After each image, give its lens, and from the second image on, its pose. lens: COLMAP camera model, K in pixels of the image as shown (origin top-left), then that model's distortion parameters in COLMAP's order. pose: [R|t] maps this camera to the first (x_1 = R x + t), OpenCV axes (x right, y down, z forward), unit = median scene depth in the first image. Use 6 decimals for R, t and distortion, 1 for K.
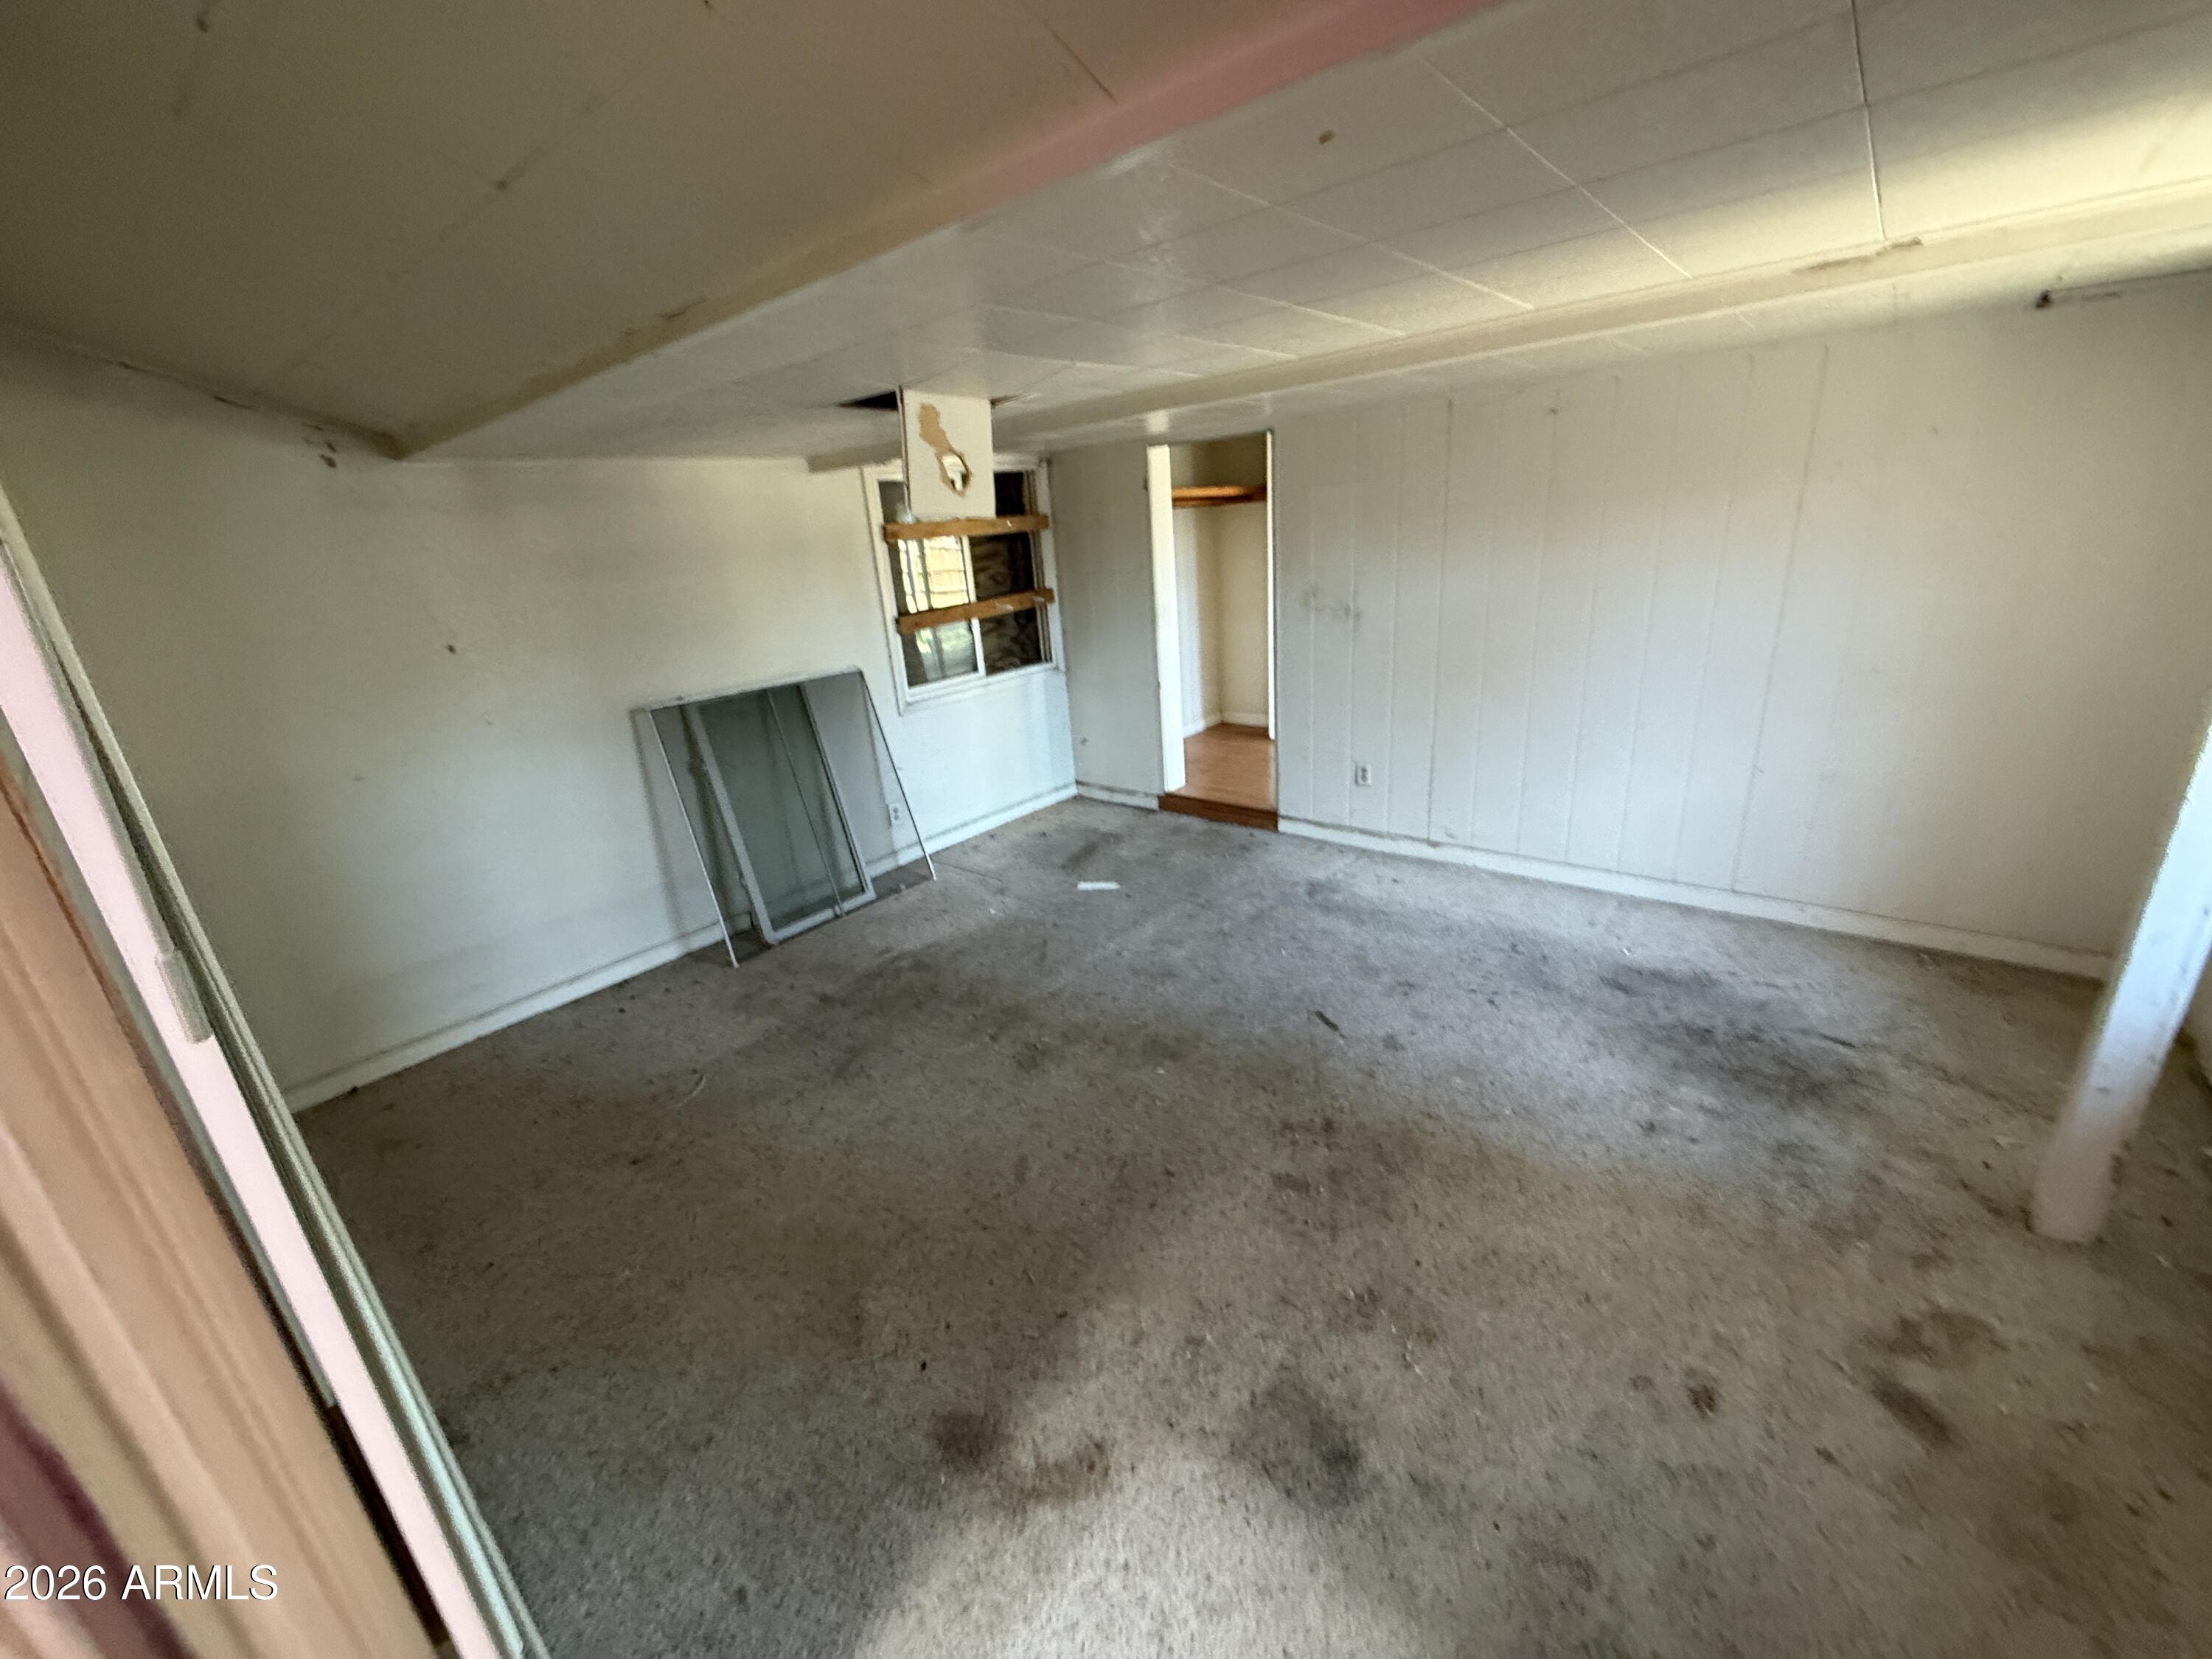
lens RADIAL K [[884.2, 0, 1100.2], [0, 884.2, 833.2], [0, 0, 1]] dist [0.002623, 0.000261]
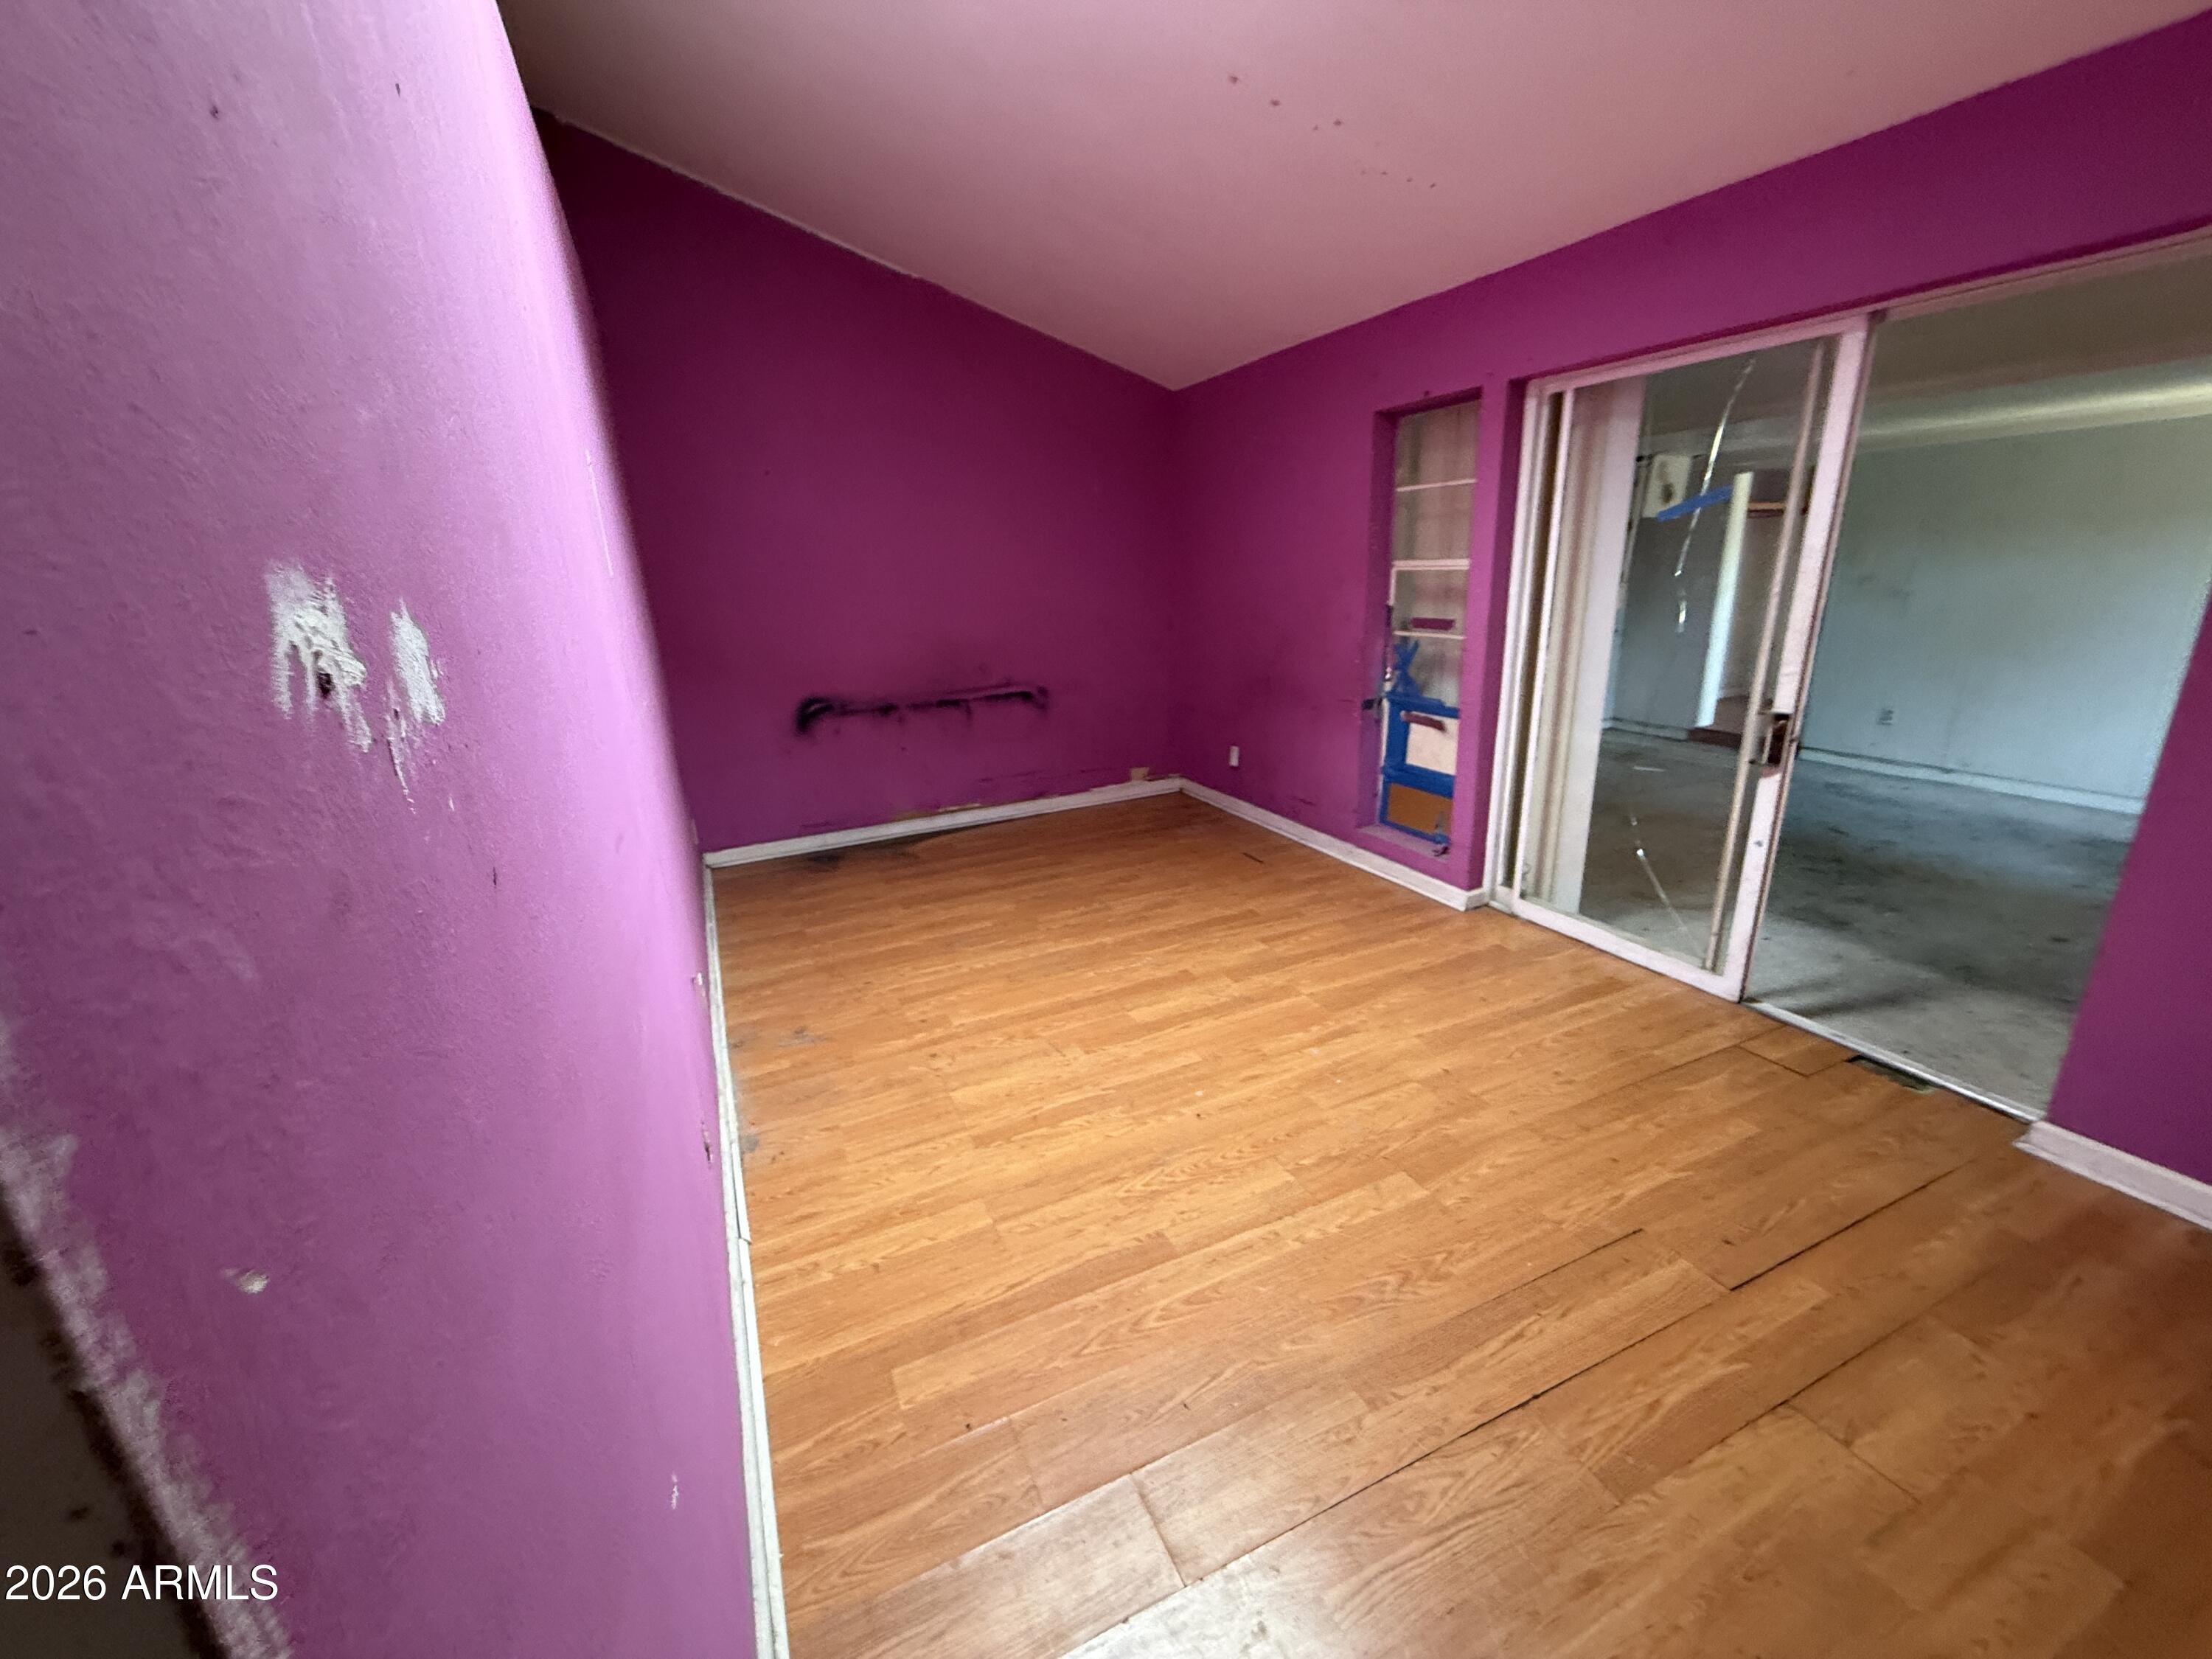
lens RADIAL K [[884.2, 0, 1099.7], [0, 884.2, 820.7], [0, 0, 1]] dist [0.002623, 0.000261]
pose [[0.901241, 0.162282, -0.401783, -0.257663], [-0.171179, 0.985141, 0.013932, 0.329740], [0.398074, 0.056221, 0.915629, -0.837612]]
